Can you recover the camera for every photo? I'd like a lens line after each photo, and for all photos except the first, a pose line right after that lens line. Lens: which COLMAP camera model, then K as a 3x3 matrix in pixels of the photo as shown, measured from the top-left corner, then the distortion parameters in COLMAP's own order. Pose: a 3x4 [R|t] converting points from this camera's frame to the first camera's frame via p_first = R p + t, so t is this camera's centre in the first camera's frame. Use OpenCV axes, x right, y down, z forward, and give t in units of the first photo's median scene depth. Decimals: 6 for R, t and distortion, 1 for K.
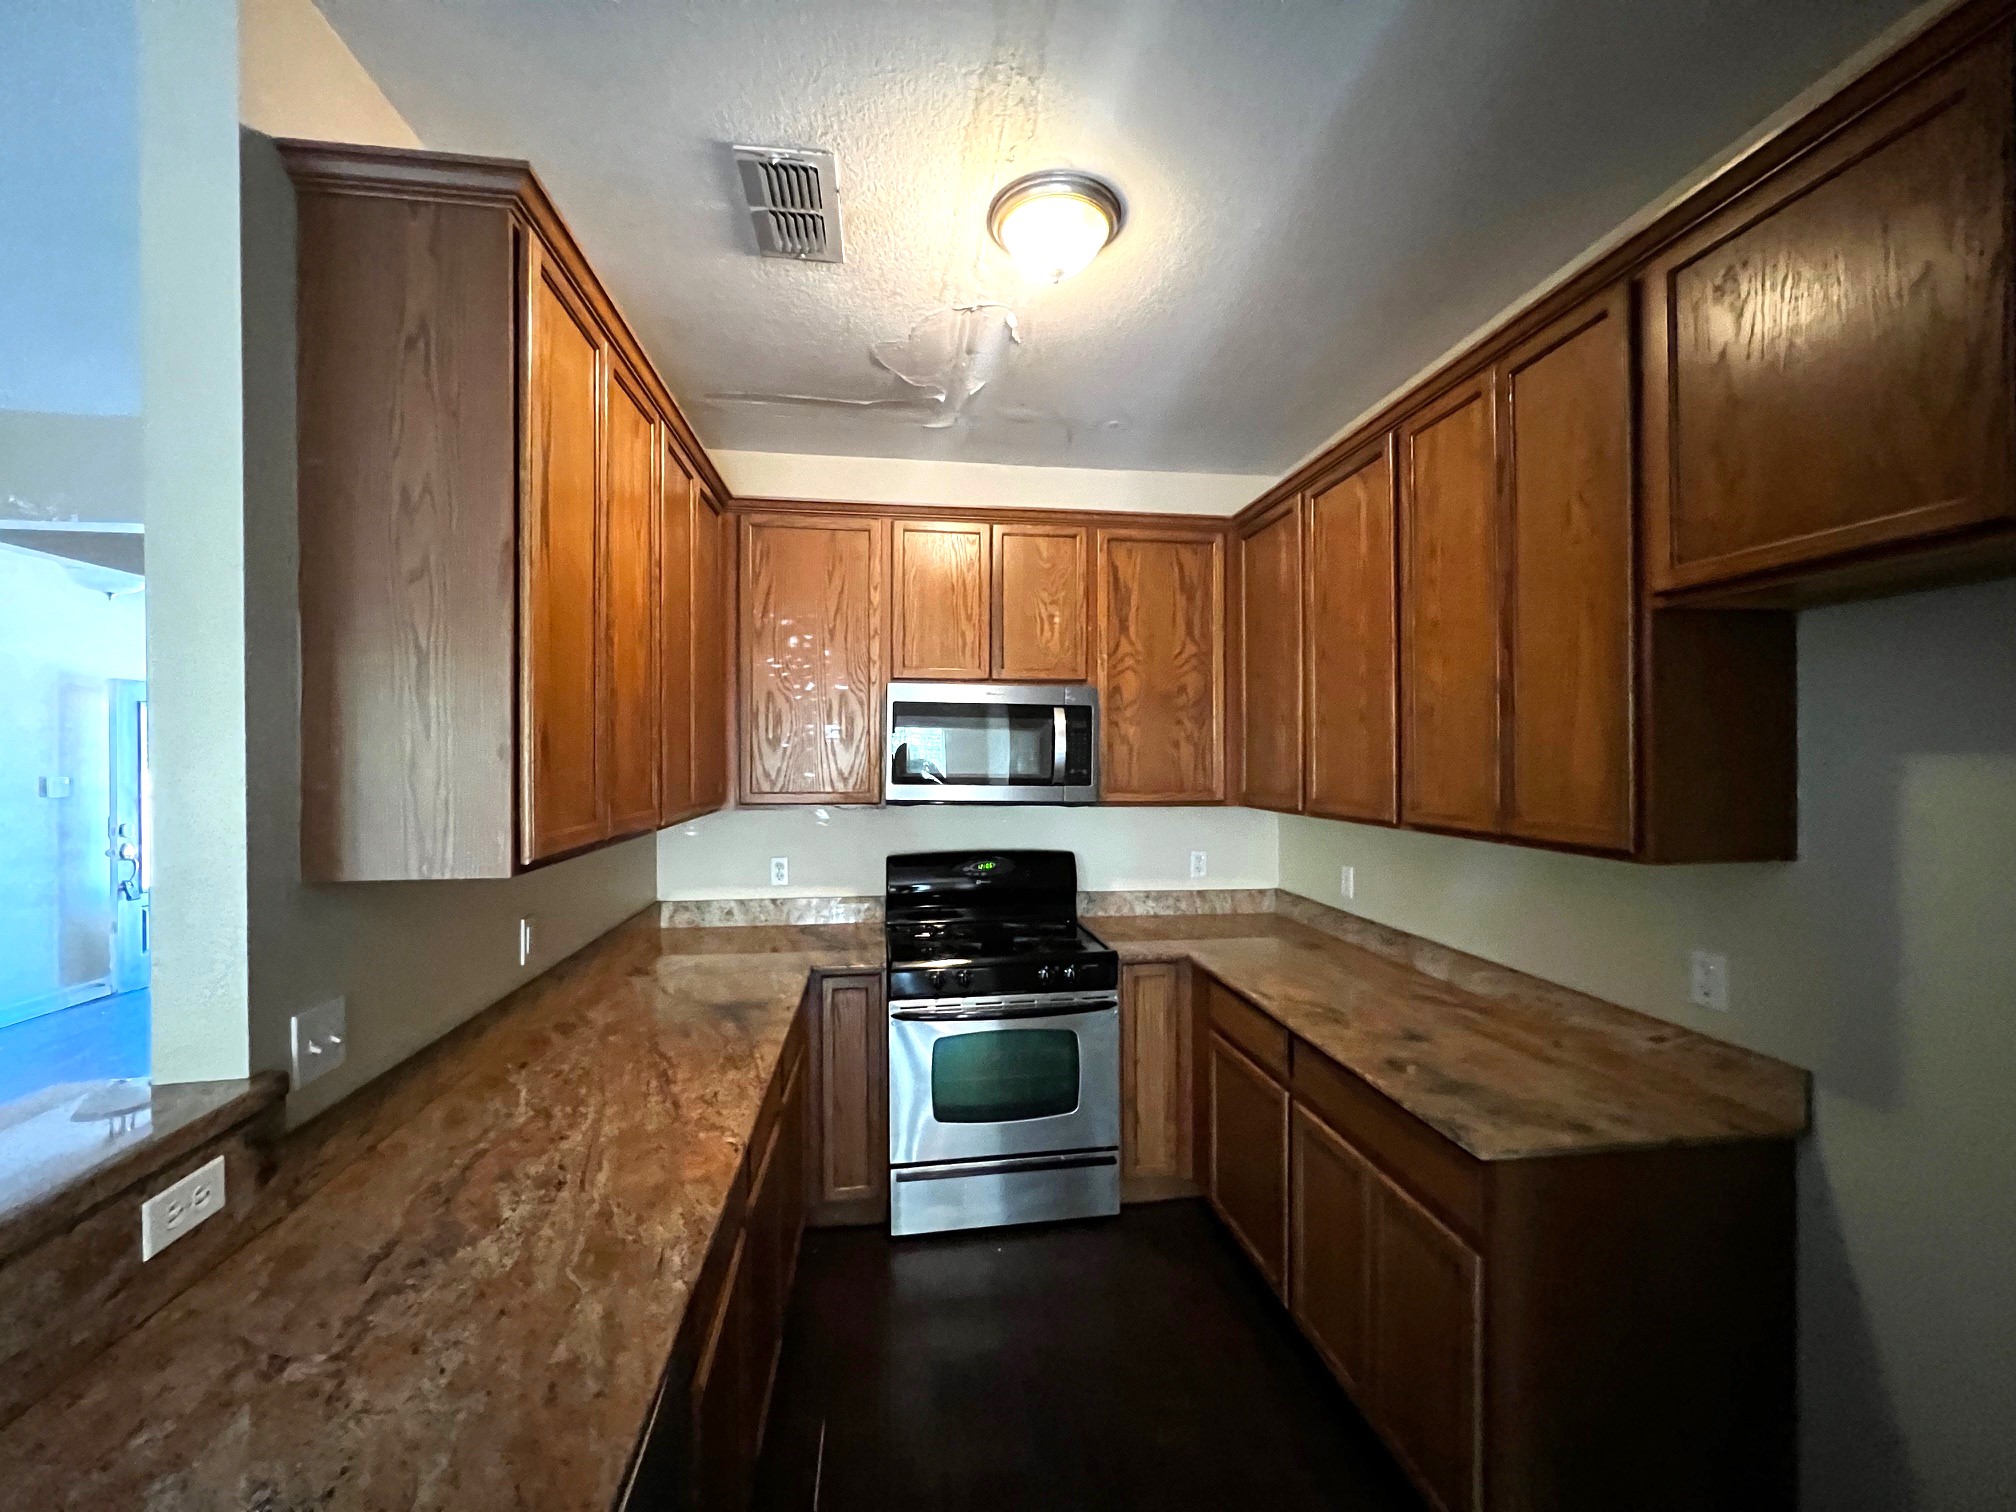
lens RADIAL K [[800.8, 0, 1008.1], [0, 800.8, 760.9], [0, 0, 1]] dist [0.000093, 0.000411]
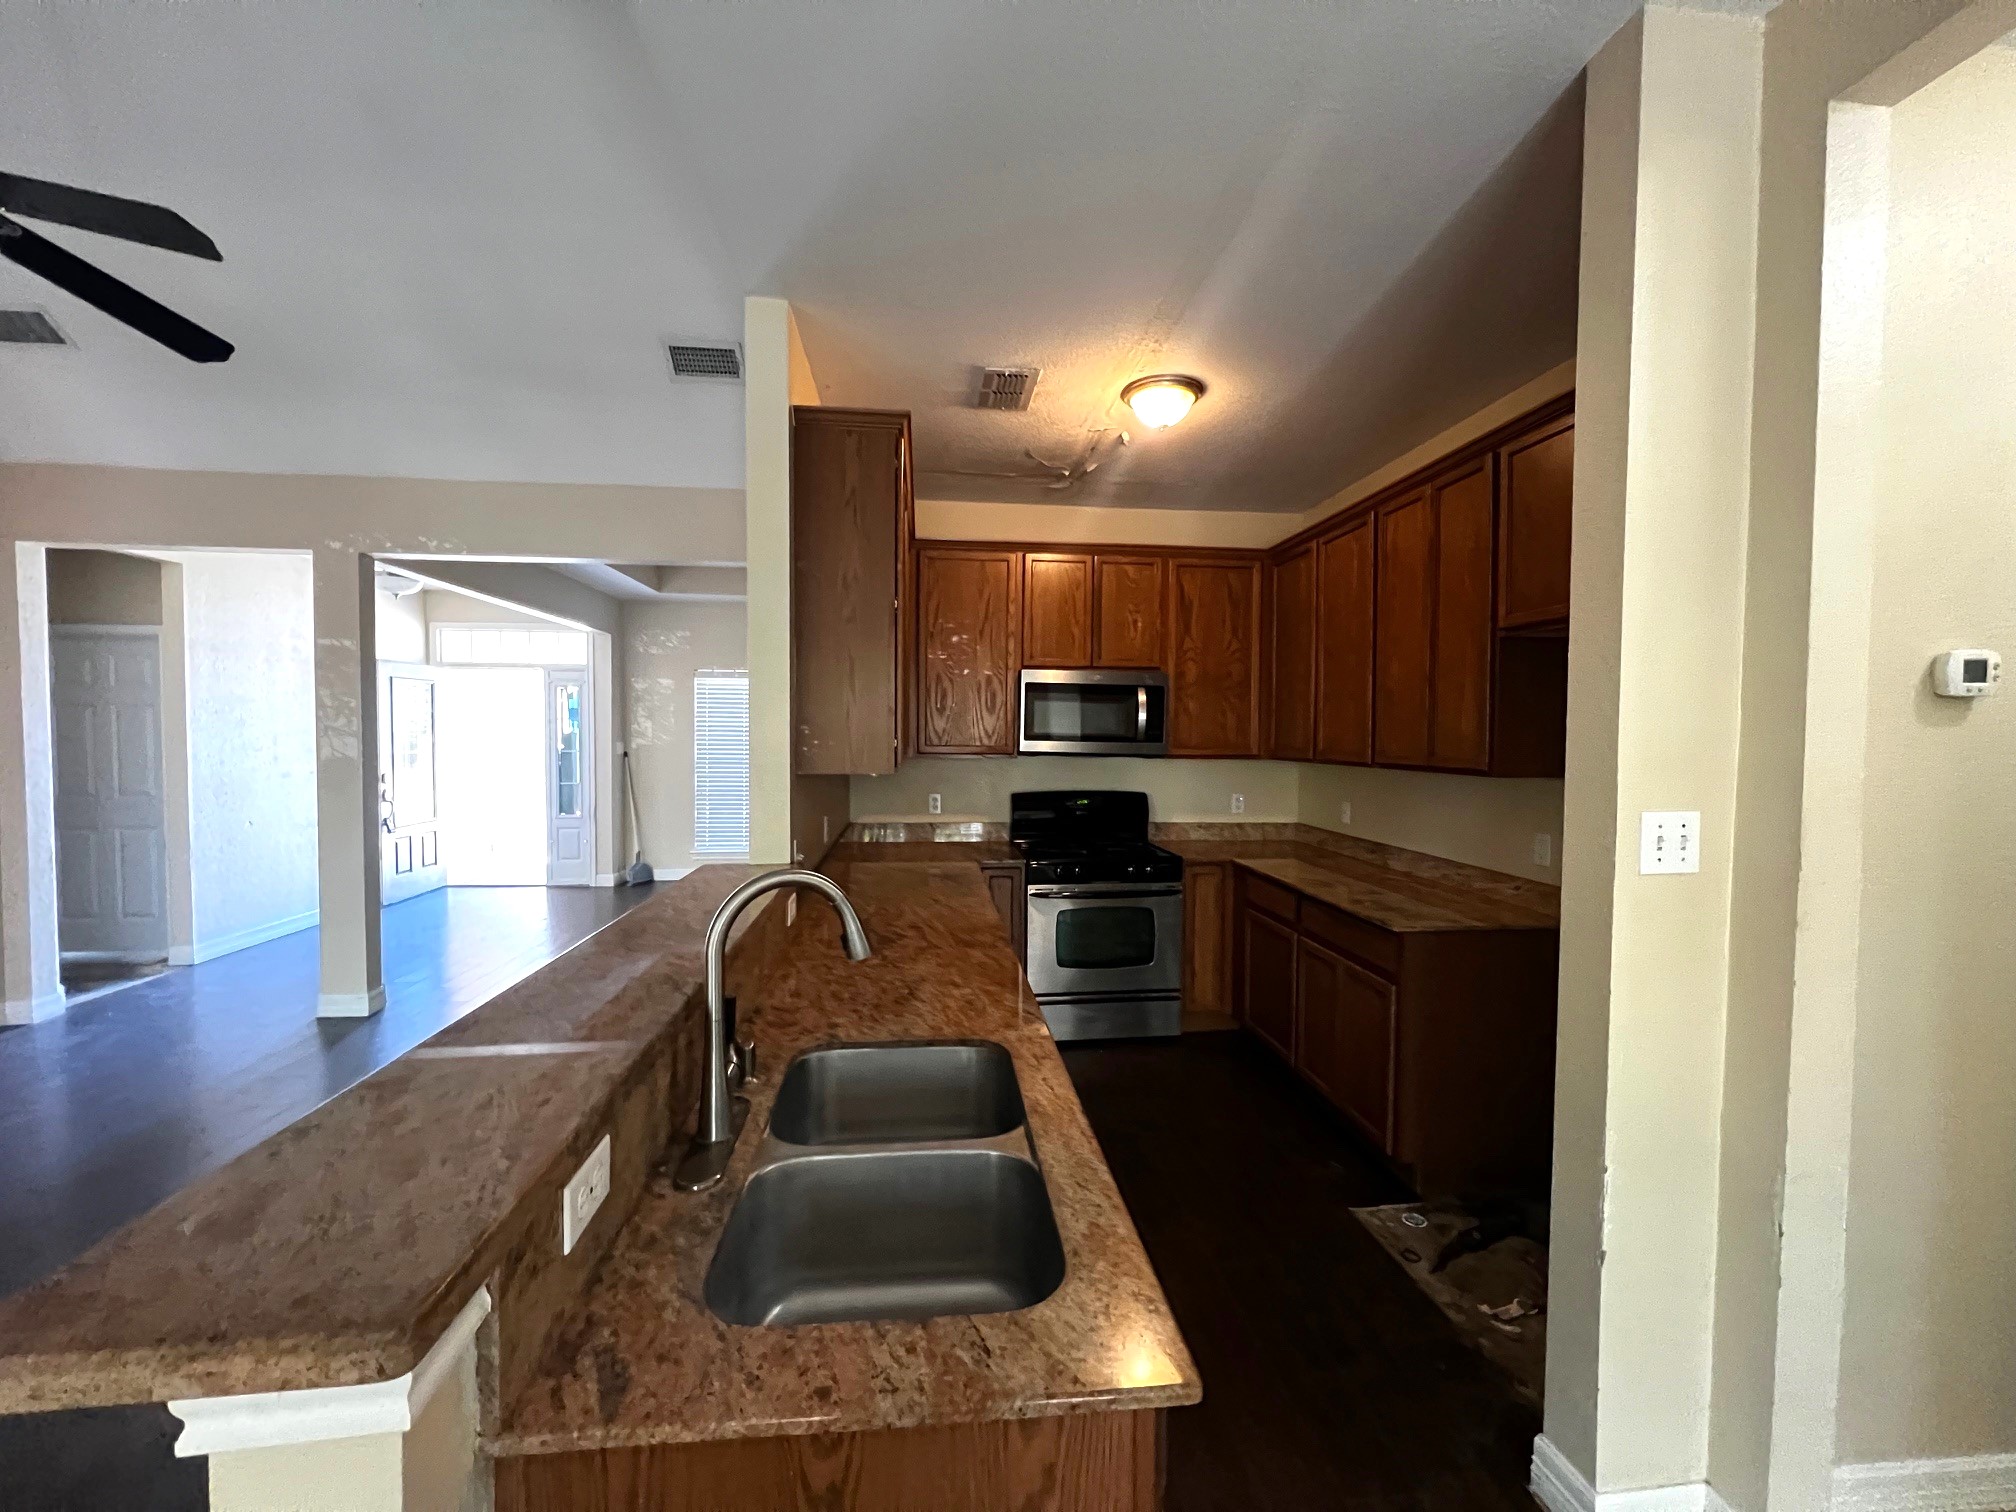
lens RADIAL K [[800.8, 0, 1006.8], [0, 800.8, 759.9], [0, 0, 1]] dist [0.000093, 0.000411]
pose [[0.999256, 0.010055, -0.037247, -0.126607], [-0.009010, 0.999564, 0.028130, 0.025271], [0.037513, -0.027773, 0.998910, -0.449195]]
